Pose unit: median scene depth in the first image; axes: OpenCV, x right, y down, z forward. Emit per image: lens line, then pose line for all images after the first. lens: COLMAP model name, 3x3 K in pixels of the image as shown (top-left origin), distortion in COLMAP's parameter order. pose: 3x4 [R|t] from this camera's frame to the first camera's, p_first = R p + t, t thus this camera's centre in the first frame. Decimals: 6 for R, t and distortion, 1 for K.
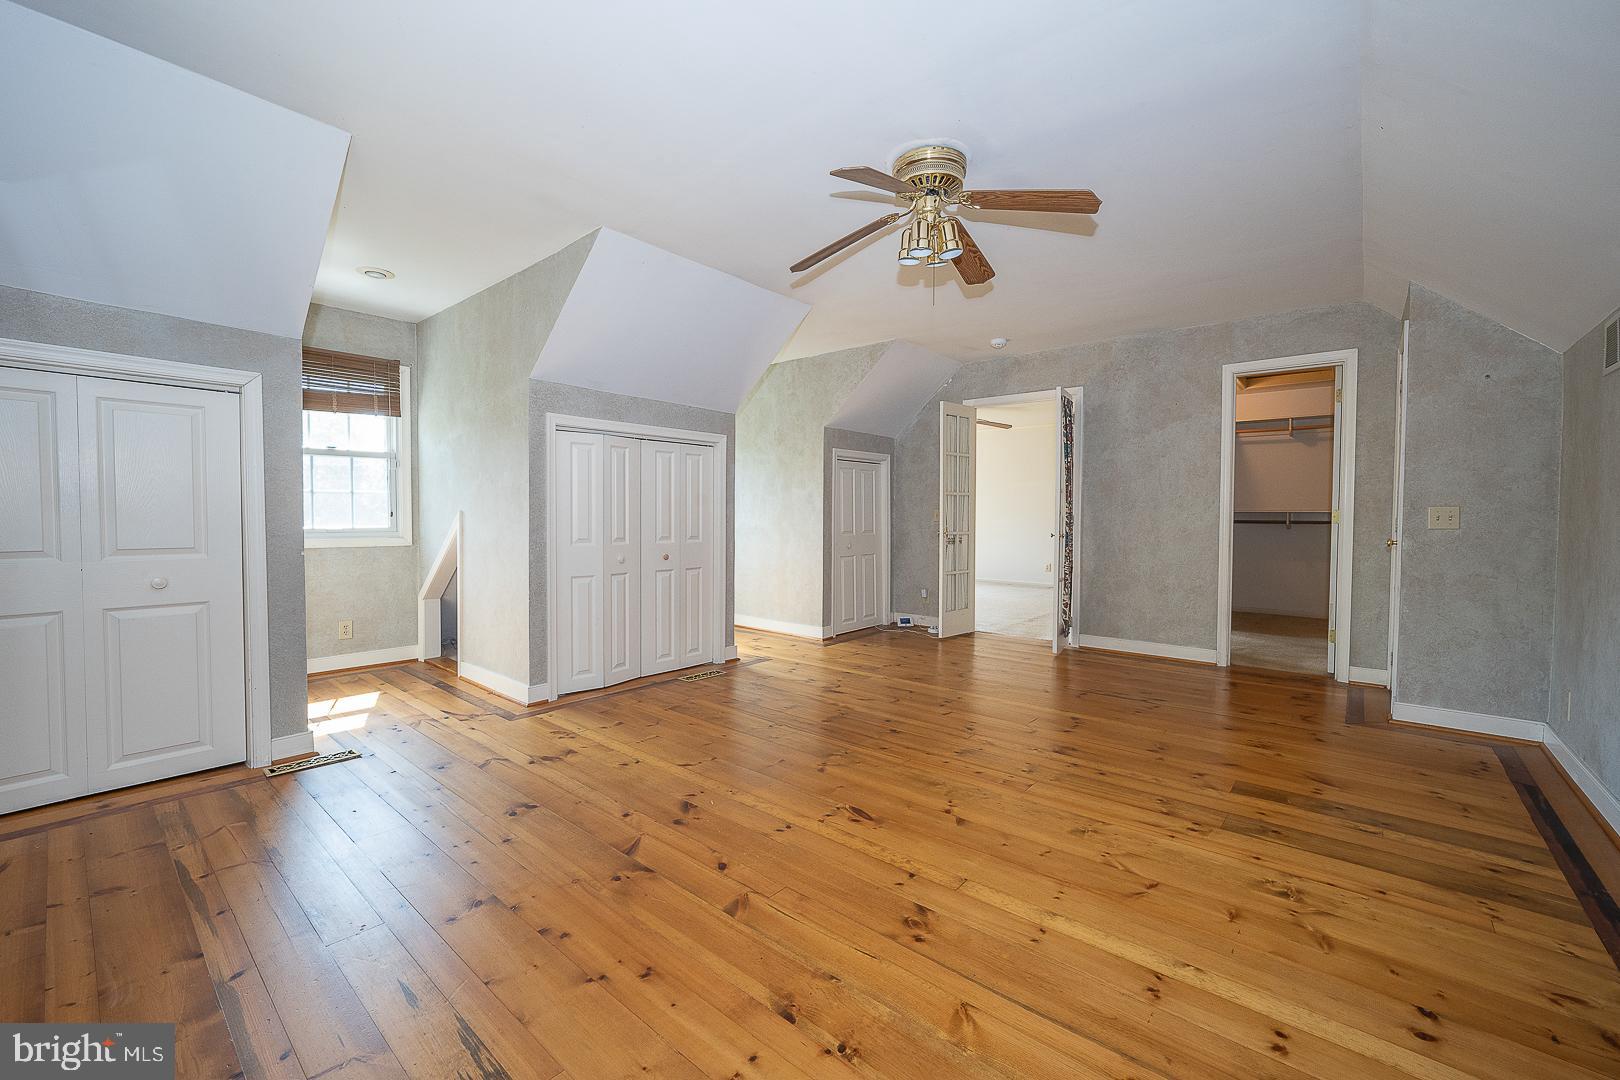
lens RADIAL K [[671.3, 0, 804.4], [0, 671.3, 530.5], [0, 0, 1]] dist [0.001874, 0.002308]
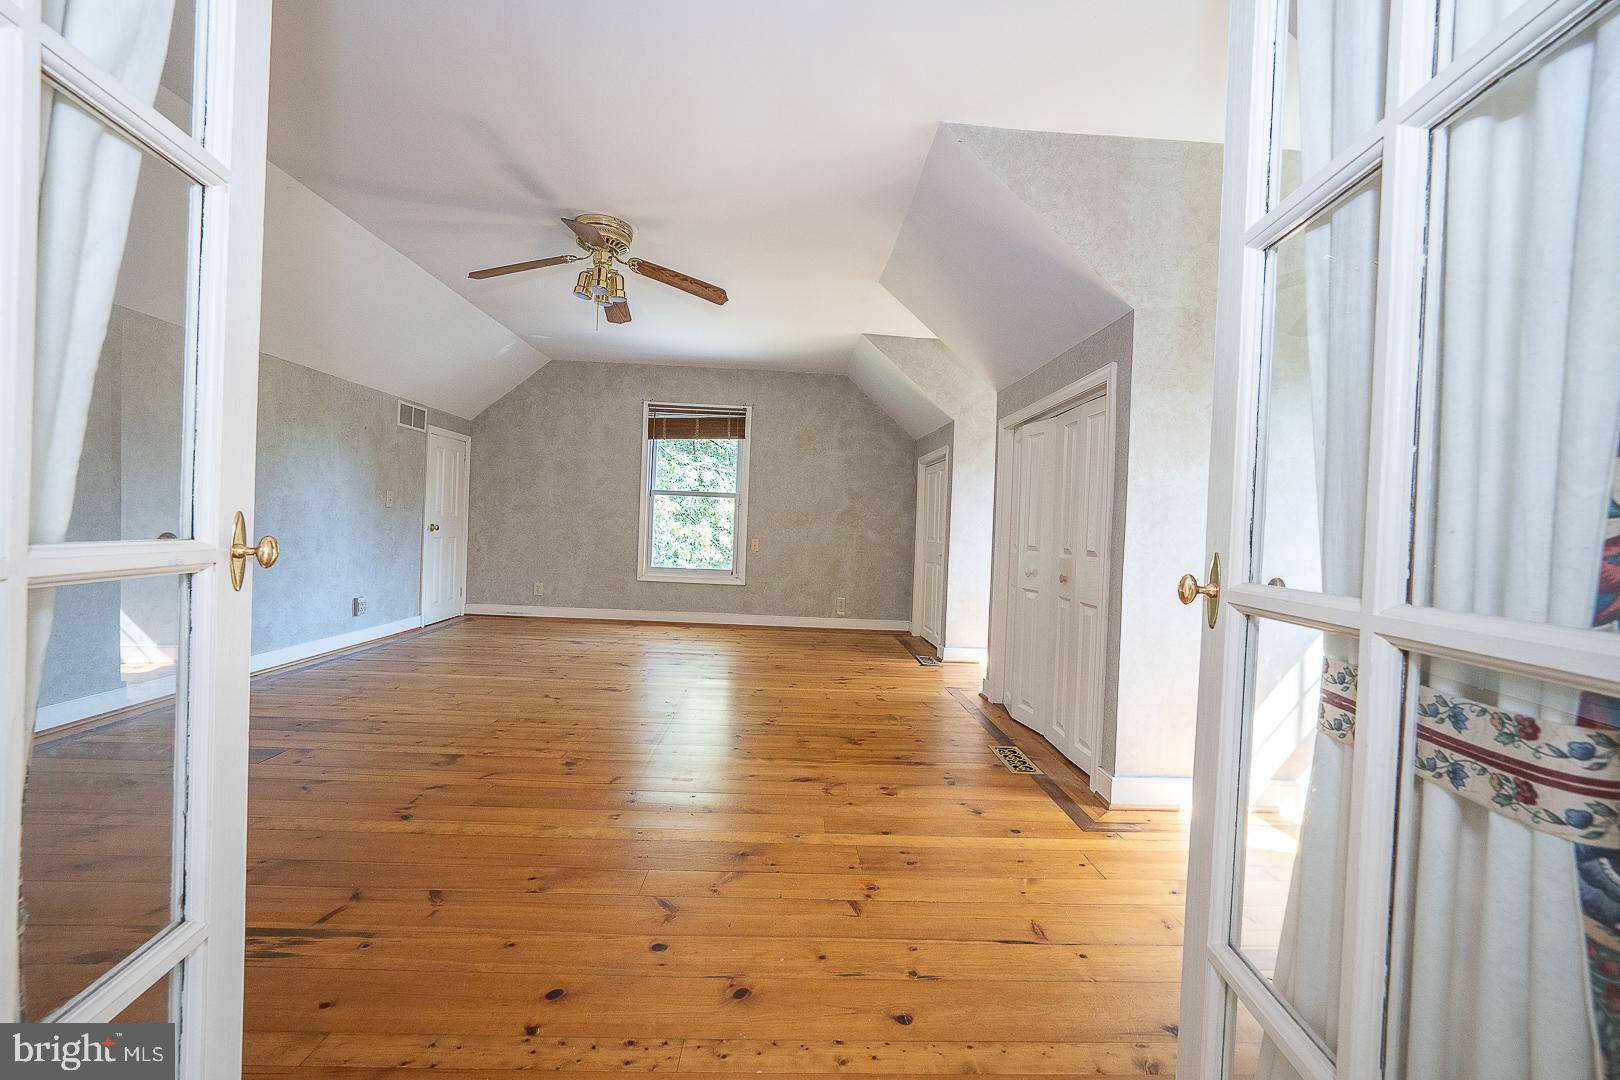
lens RADIAL K [[626.9, 0, 805.4], [0, 626.9, 537.6], [0, 0, 1]] dist [-0.019880, 0.006526]
pose [[-0.727958, -0.019117, -0.685356, 0.624538], [-0.063214, 0.997225, 0.039327, -0.015852], [0.682702, 0.071952, -0.727146, 1.924922]]
